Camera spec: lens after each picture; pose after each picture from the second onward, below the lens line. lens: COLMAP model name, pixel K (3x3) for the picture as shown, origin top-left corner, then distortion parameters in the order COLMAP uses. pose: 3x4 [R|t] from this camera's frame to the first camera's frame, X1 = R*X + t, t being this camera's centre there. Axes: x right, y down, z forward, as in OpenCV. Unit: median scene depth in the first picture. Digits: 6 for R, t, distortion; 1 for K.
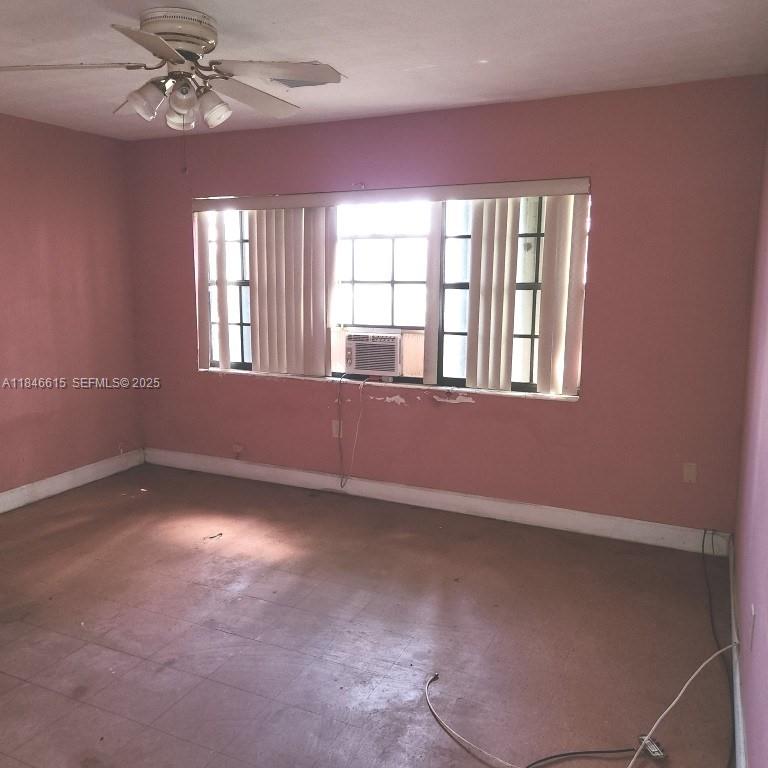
lens RADIAL K [[683.3, 0, 380.4], [0, 683.3, 380.2], [0, 0, 1]] dist [0.076300, -0.075013]
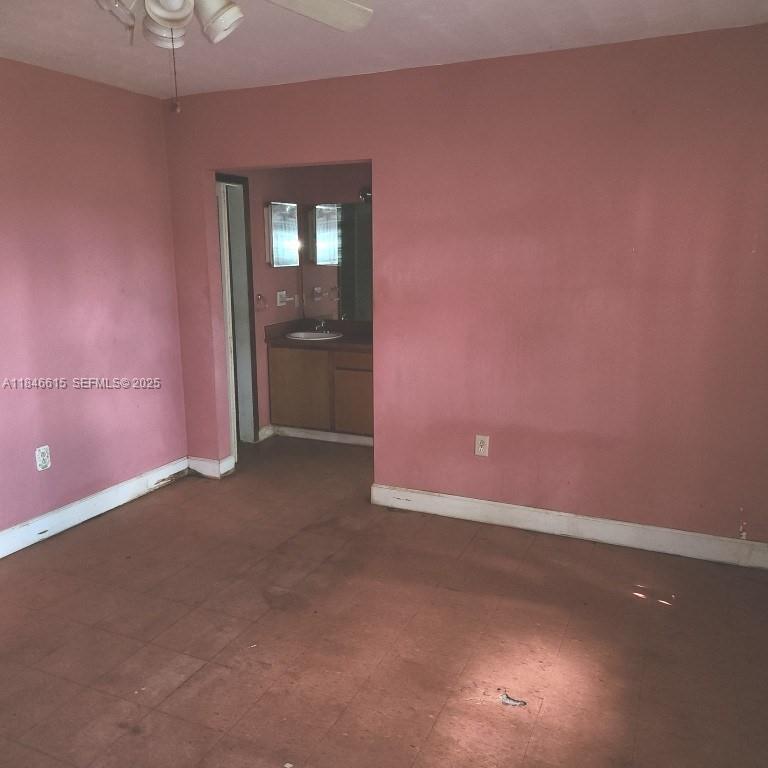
lens RADIAL K [[683.3, 0, 379.9], [0, 683.3, 390.4], [0, 0, 1]] dist [0.076300, -0.075013]
pose [[-0.018566, 0.205921, -0.978392, 0.376401], [-0.145428, 0.967598, 0.206409, -0.181047], [0.989195, 0.146118, 0.011983, 1.078058]]
